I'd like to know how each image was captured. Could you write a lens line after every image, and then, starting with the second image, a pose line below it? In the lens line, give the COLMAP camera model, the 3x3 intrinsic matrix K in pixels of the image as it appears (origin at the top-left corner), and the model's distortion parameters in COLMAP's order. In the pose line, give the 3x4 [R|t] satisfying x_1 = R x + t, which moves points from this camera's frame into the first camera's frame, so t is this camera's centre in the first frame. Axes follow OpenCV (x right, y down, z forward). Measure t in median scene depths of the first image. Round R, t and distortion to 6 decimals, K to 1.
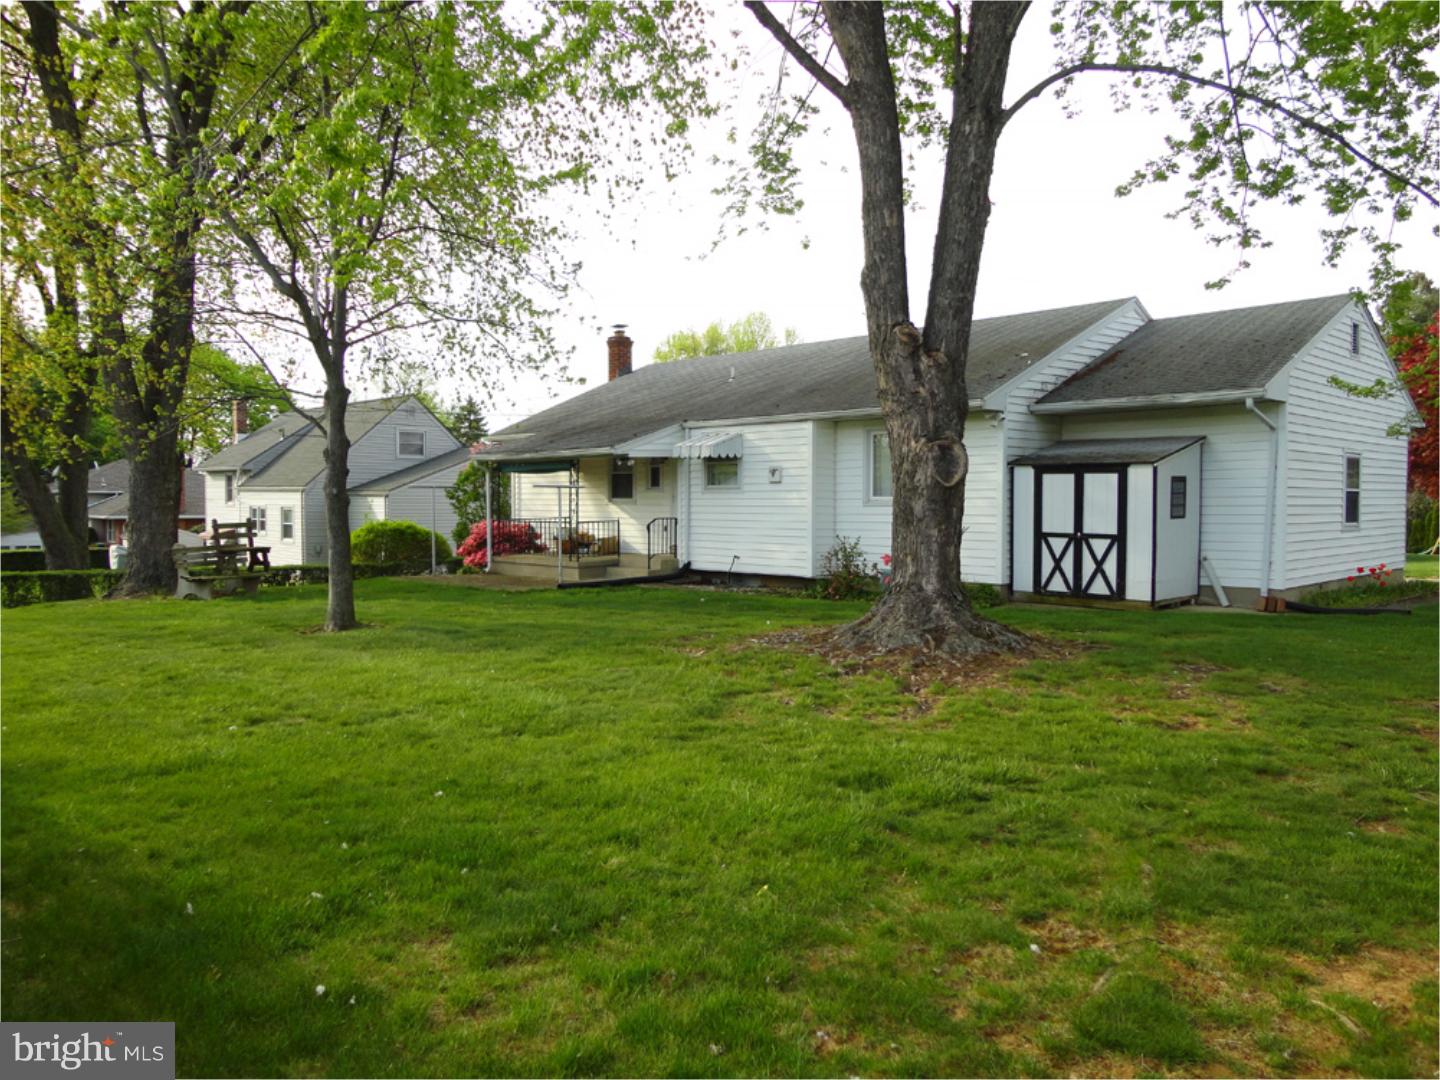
lens RADIAL K [[966.9, 0, 728.6], [0, 966.9, 544.8], [0, 0, 1]] dist [-0.035637, -0.000647]
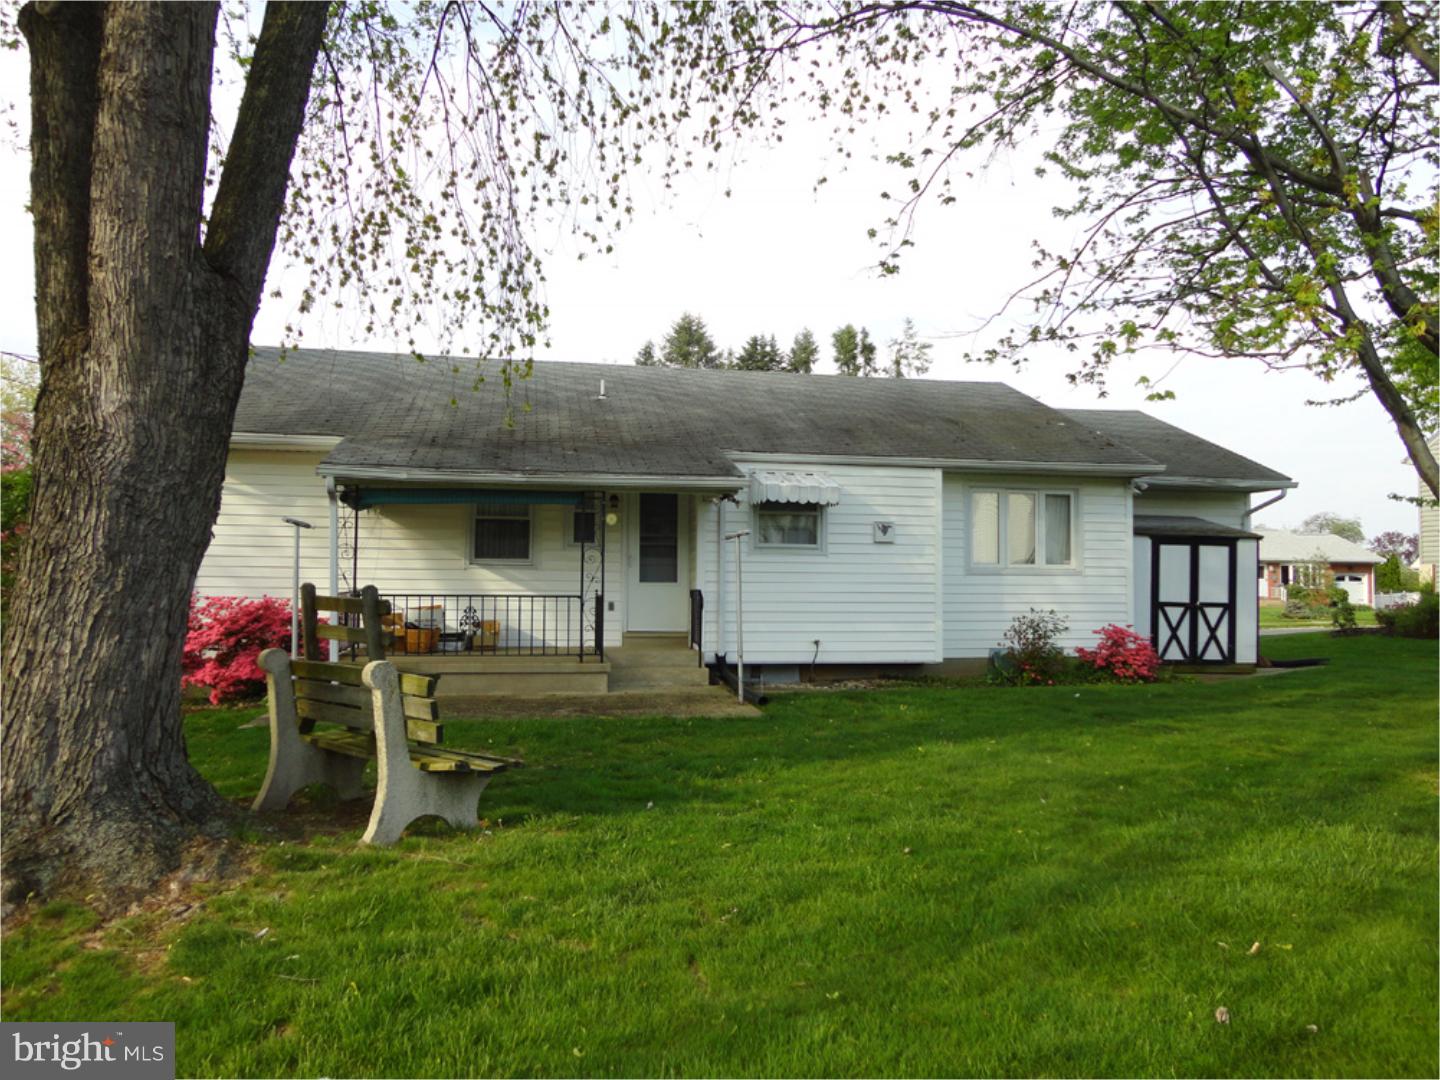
lens RADIAL K [[966.9, 0, 728.6], [0, 966.9, 544.8], [0, 0, 1]] dist [-0.035637, -0.000647]
pose [[0.592210, 0.022102, 0.805480, -0.762552], [0.018019, 0.999010, -0.040661, -0.040703], [-0.805582, 0.038594, 0.591226, 0.774944]]
